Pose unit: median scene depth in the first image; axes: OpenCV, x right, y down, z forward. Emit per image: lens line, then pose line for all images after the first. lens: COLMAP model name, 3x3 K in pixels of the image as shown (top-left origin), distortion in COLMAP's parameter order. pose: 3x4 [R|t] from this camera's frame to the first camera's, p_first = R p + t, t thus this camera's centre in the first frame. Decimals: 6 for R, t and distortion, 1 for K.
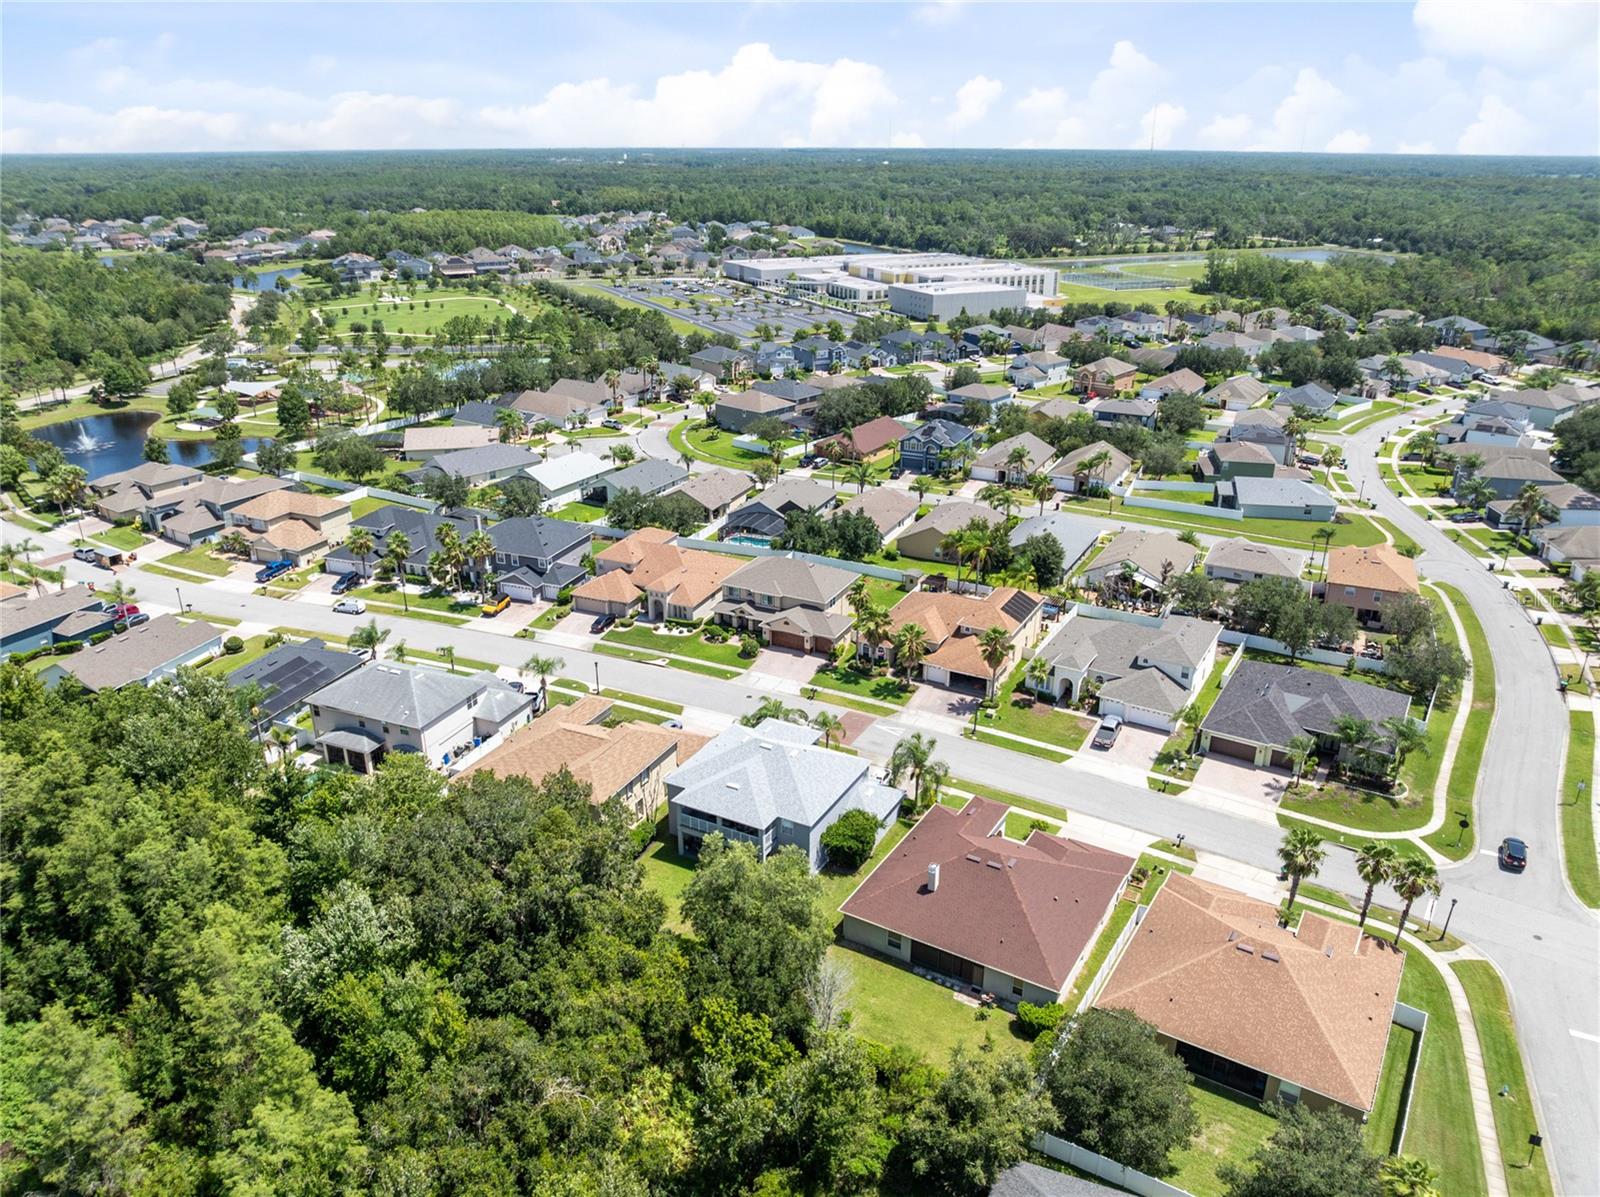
lens RADIAL K [[1110.5, 0, 788.3], [0, 1110.5, 602.7], [0, 0, 1]] dist [-0.031643, 0.005129]
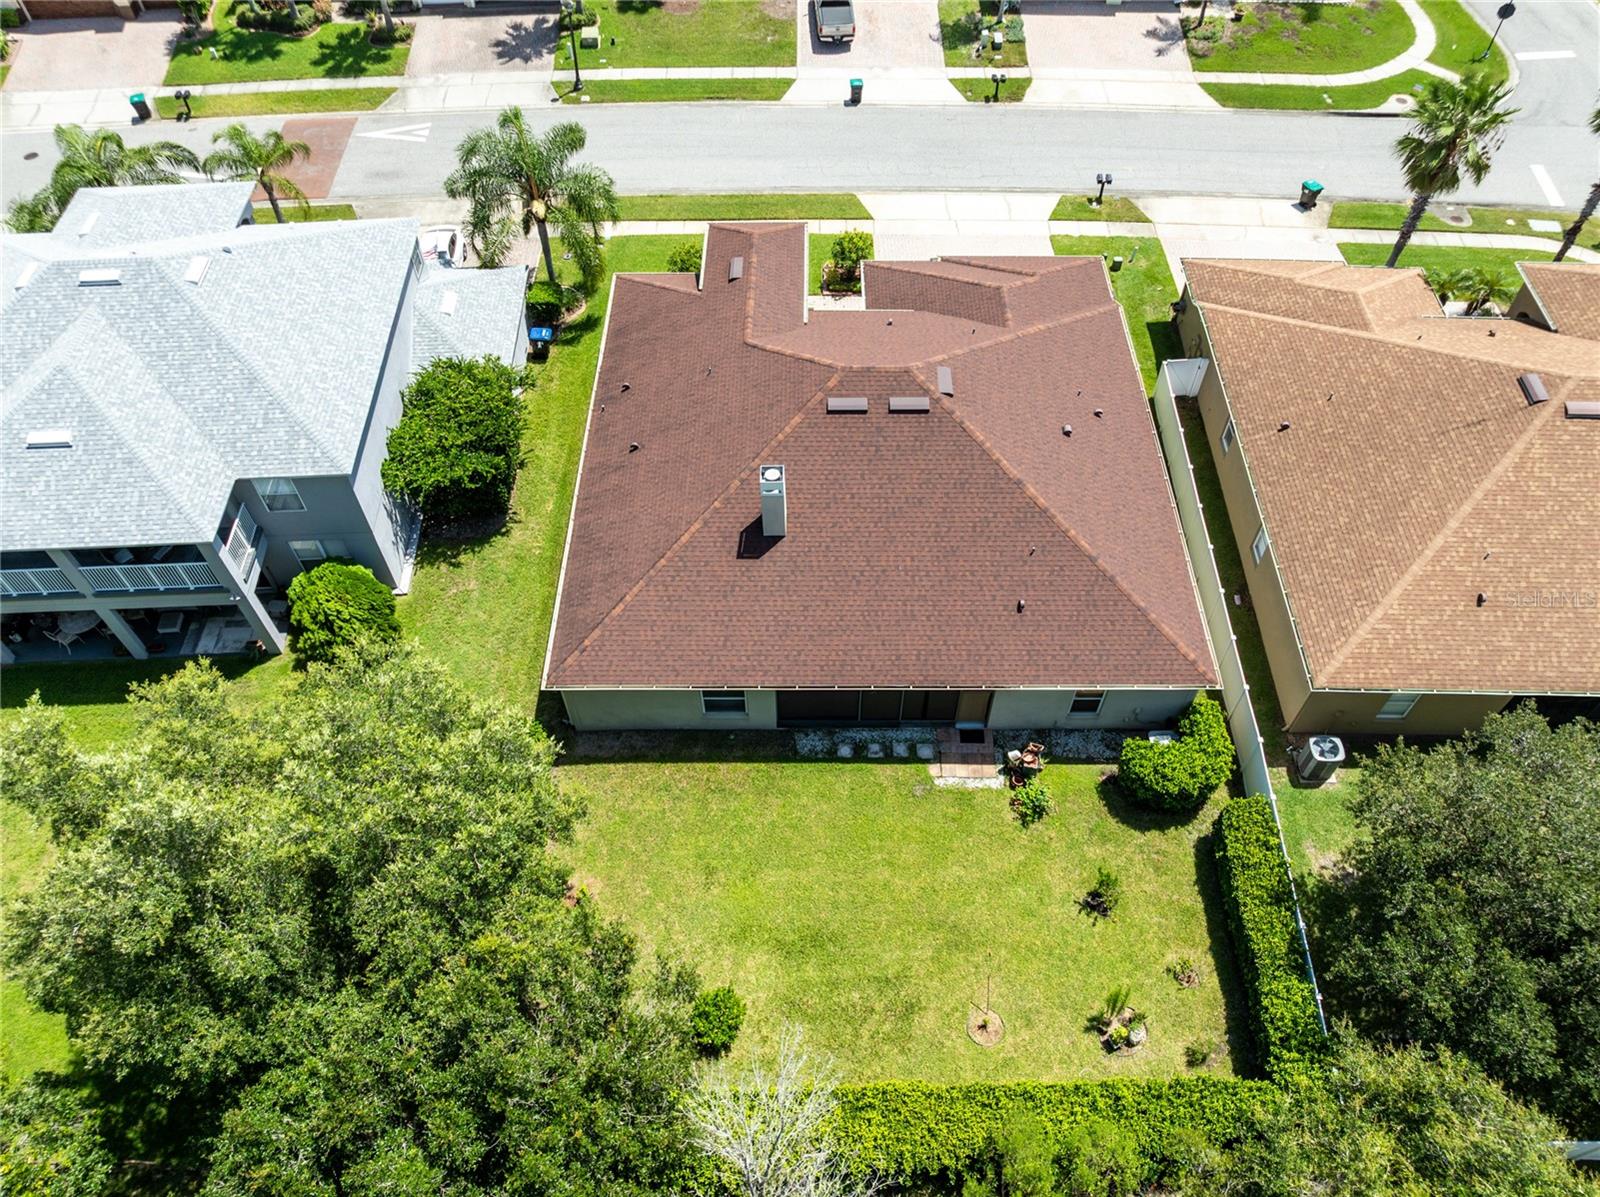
lens RADIAL K [[1110.5, 0, 788.3], [0, 1110.5, 602.7], [0, 0, 1]] dist [-0.031643, 0.005129]
pose [[0.854054, -0.417485, 0.310318, 0.011691], [0.205073, 0.818463, 0.536716, 0.071108], [-0.478055, -0.394747, 0.784626, 0.568450]]
